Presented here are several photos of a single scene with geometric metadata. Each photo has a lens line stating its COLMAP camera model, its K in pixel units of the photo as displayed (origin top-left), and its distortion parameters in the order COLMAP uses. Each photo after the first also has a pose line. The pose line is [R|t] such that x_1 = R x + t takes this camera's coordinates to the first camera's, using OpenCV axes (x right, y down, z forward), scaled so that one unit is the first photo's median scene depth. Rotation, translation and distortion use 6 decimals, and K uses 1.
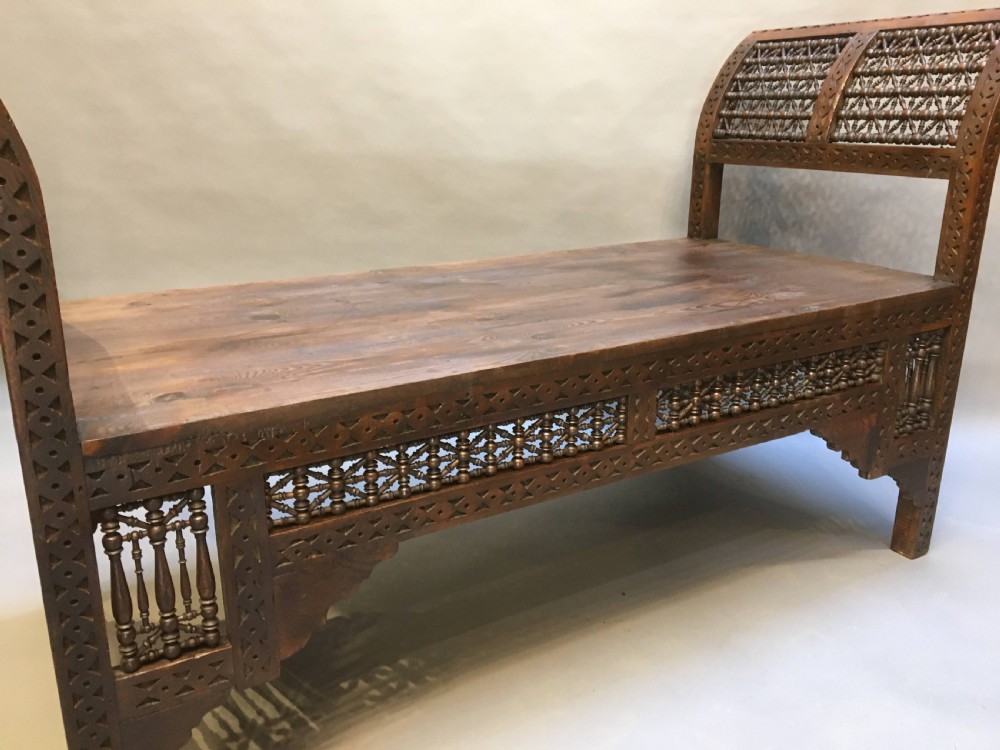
lens RADIAL K [[848.9, 0, 500.0], [0, 848.9, 375.0], [0, 0, 1]] dist [0.101777, -0.150866]
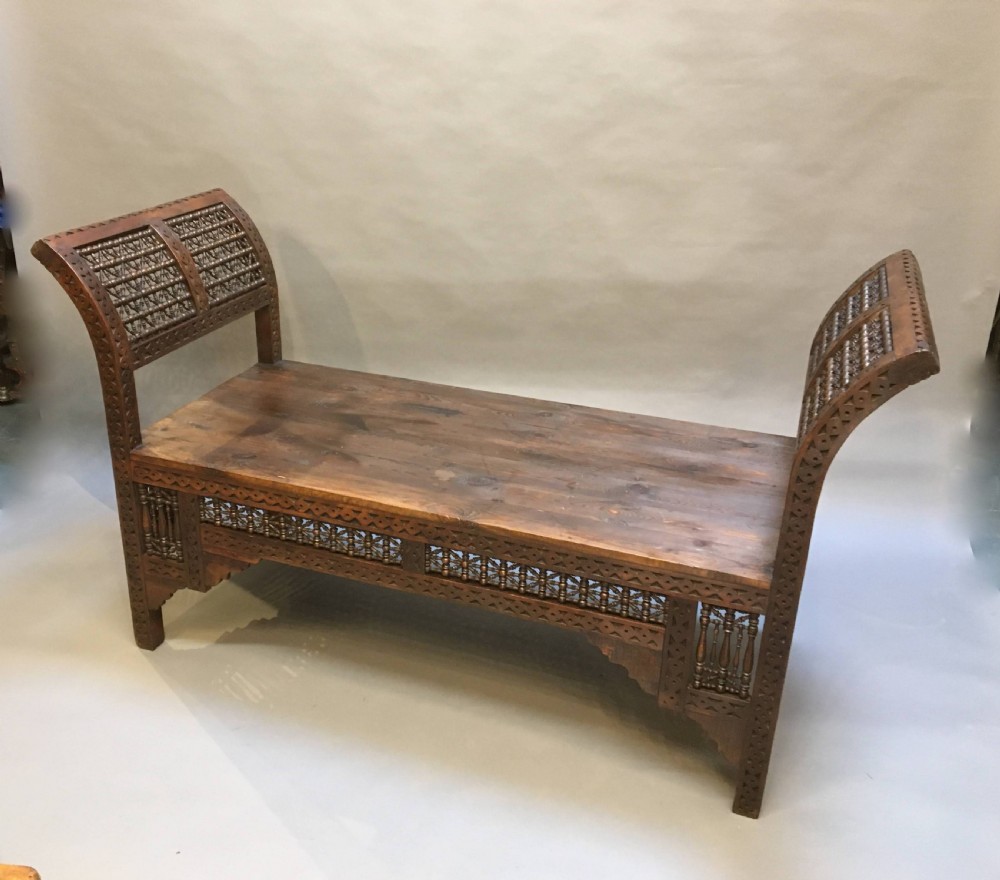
lens RADIAL K [[993.6, 0, 435.6], [0, 993.6, 439.1], [0, 0, 1]] dist [0.123977, -0.235715]
pose [[-0.613709, -0.327963, 0.718193, -1.040992], [0.232163, 0.794466, 0.561181, -0.966595], [-0.754626, 0.511140, -0.411430, 1.605138]]
